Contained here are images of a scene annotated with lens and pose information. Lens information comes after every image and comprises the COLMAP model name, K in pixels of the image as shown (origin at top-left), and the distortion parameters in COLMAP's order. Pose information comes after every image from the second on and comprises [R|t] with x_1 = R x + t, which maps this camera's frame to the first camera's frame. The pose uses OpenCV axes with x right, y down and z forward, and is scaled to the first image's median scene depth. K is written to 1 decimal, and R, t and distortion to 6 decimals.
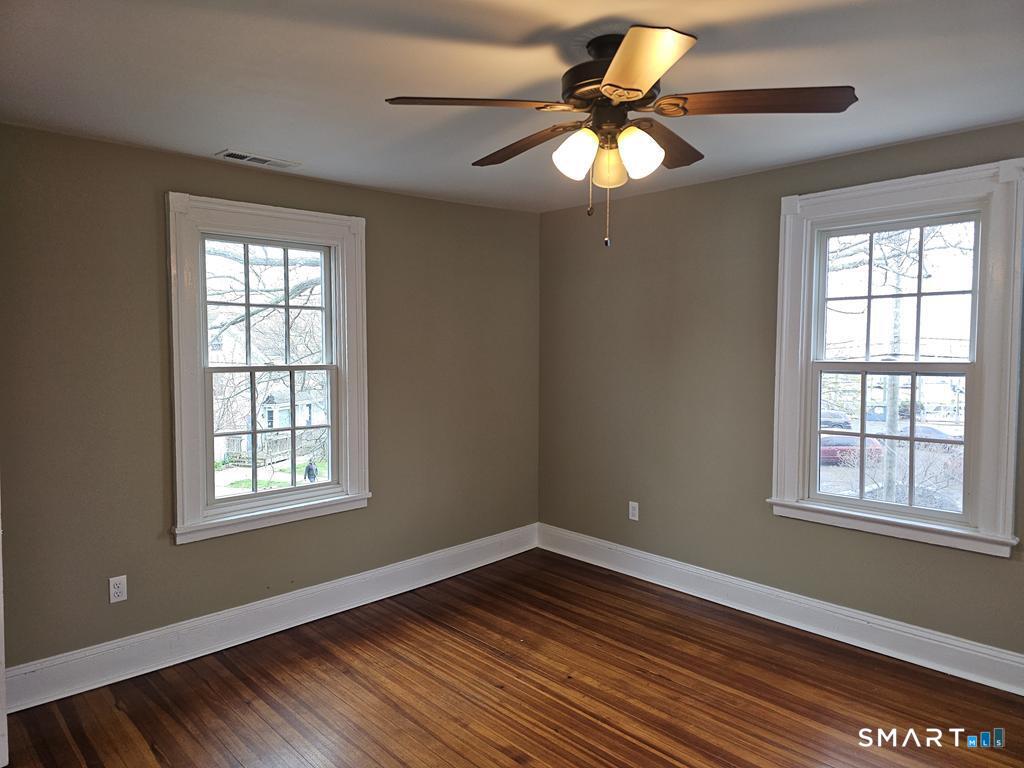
lens RADIAL K [[691.2, 0, 507.2], [0, 691.2, 389.7], [0, 0, 1]] dist [0.064926, -0.059244]
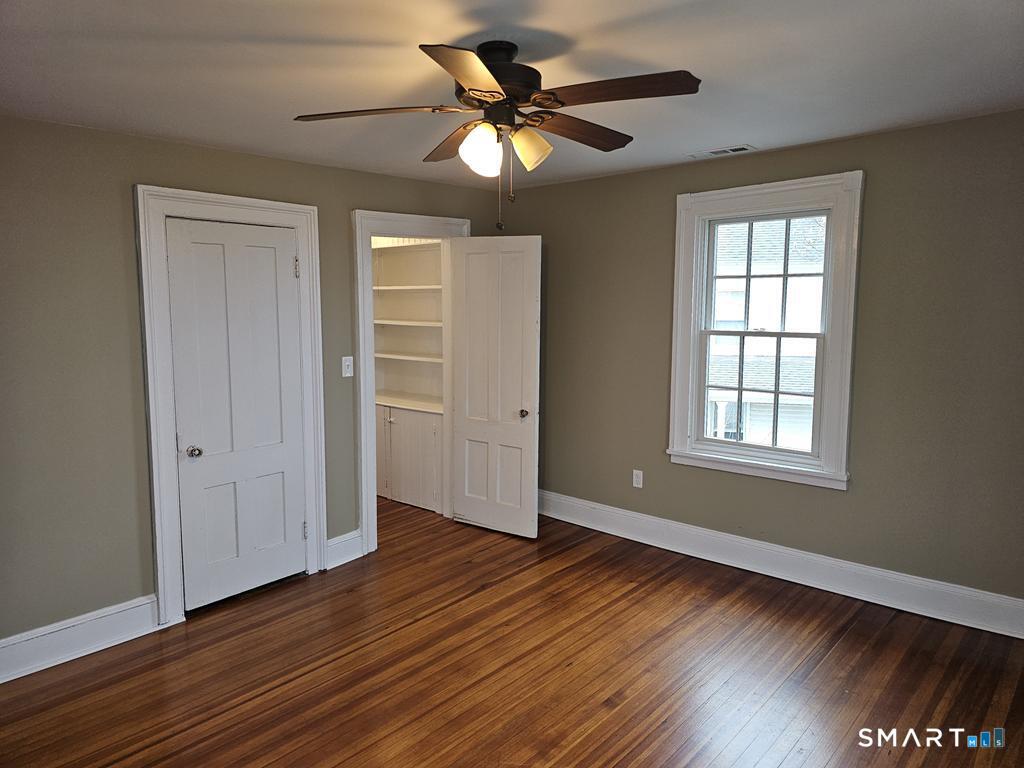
lens RADIAL K [[691.2, 0, 511.4], [0, 691.2, 383.2], [0, 0, 1]] dist [0.064926, -0.059244]
pose [[0.091048, 0.118734, -0.988743, 0.715432], [-0.071029, 0.991112, 0.112478, -0.048703], [0.993310, 0.059989, 0.098672, 0.508338]]
